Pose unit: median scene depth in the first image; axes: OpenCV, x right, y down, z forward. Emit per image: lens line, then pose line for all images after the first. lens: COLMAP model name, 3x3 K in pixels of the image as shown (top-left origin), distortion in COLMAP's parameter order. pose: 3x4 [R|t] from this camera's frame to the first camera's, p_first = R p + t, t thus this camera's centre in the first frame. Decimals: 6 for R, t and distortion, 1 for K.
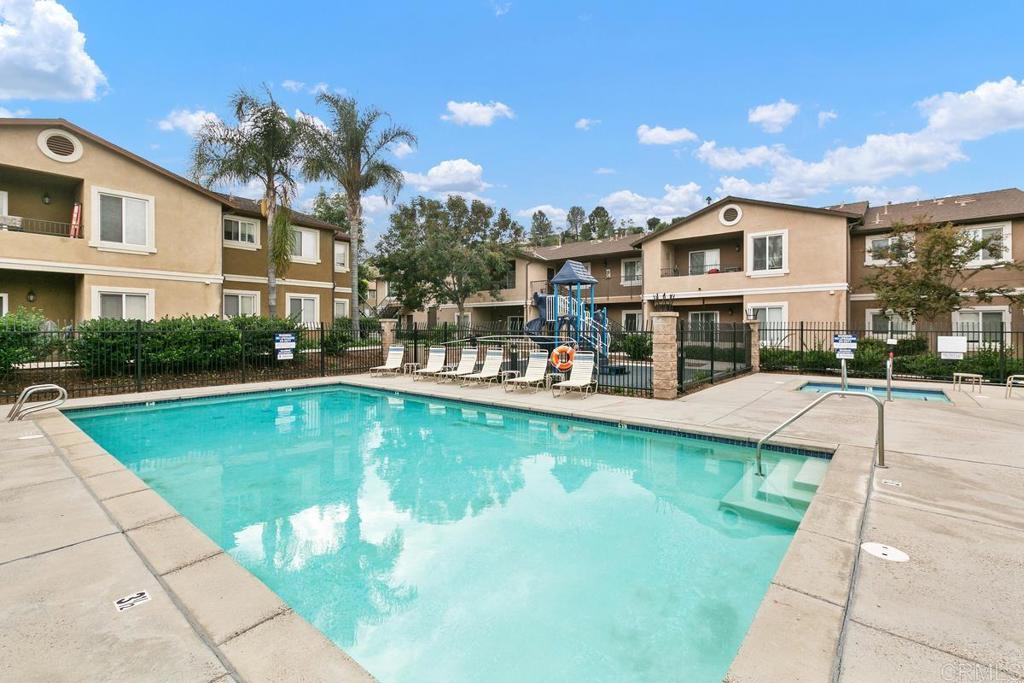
lens RADIAL K [[457.0, 0, 509.9], [0, 457.0, 342.4], [0, 0, 1]] dist [-0.001359, -0.000210]
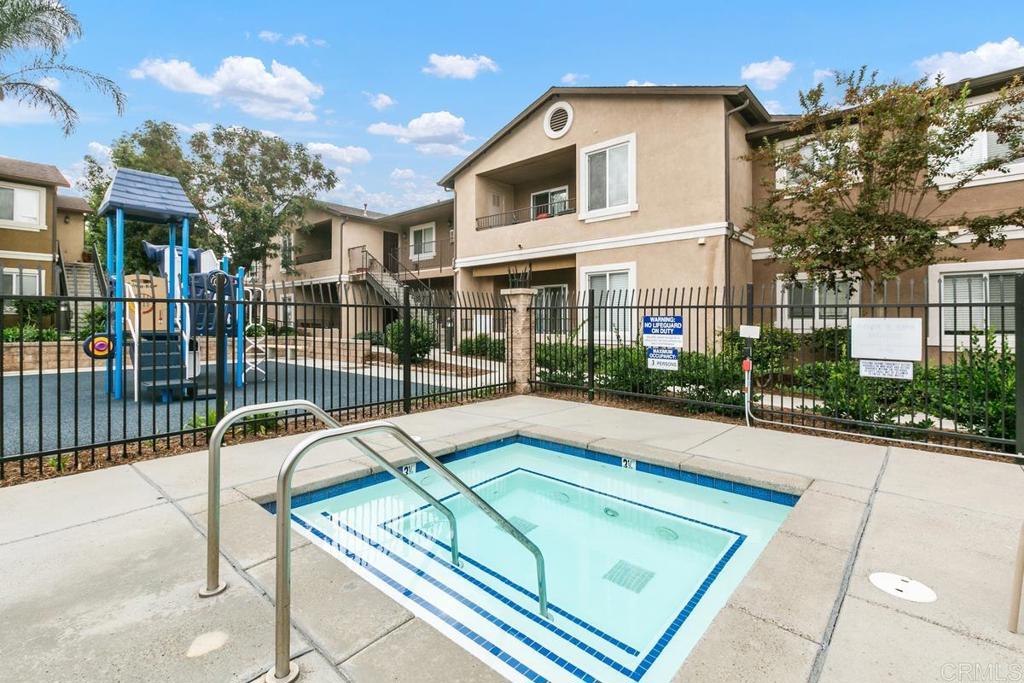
lens RADIAL K [[464.8, 0, 514.4], [0, 464.8, 328.6], [0, 0, 1]] dist [0.003993, 0.000865]
pose [[0.999549, 0.000934, -0.030009, 0.474890], [-0.001326, 0.999914, -0.013045, 0.000487], [0.029994, 0.013079, 0.999465, 0.424969]]
